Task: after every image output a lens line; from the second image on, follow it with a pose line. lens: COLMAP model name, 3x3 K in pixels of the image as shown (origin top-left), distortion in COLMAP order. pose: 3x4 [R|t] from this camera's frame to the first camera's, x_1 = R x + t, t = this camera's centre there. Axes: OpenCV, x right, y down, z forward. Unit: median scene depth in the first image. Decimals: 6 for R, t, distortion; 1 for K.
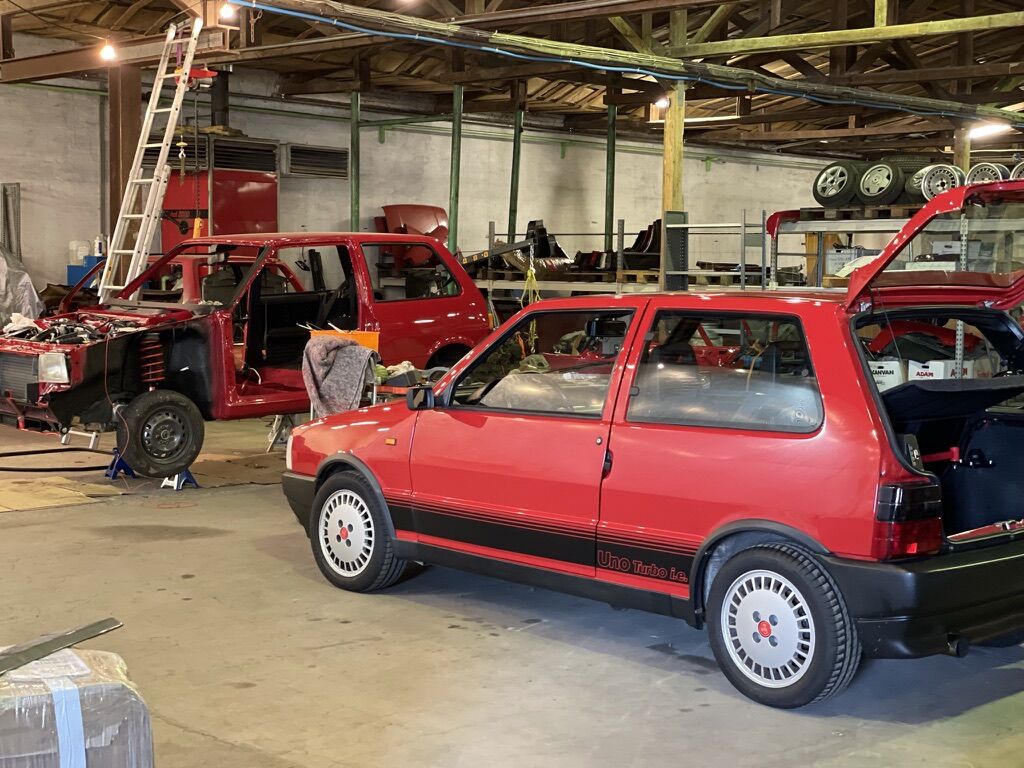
lens RADIAL K [[1467.6, 0, 512.0], [0, 1467.6, 384.0], [0, 0, 1]] dist [0.043620, -0.078558]
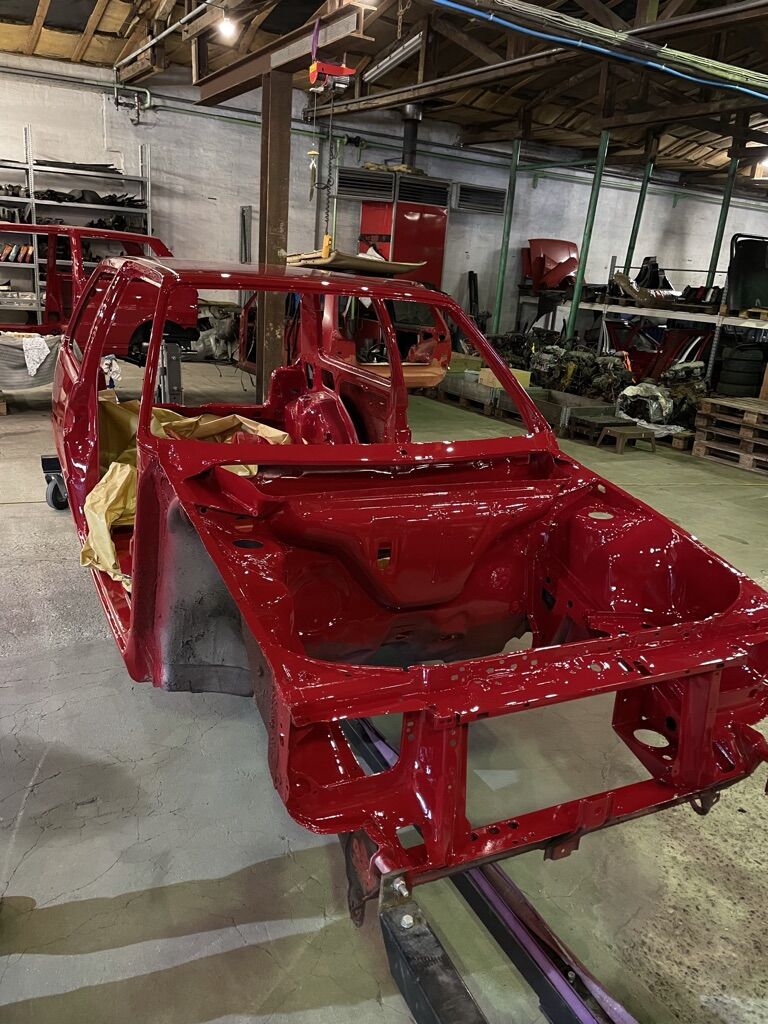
lens RADIAL K [[756.8, 0, 384.0], [0, 756.8, 512.0], [0, 0, 1]] dist [0.061428, -0.083773]
pose [[0.961937, 0.134726, -0.237753, -0.018380], [-0.079555, 0.970401, 0.228018, -0.031145], [0.261436, -0.200424, 0.944183, 0.286062]]
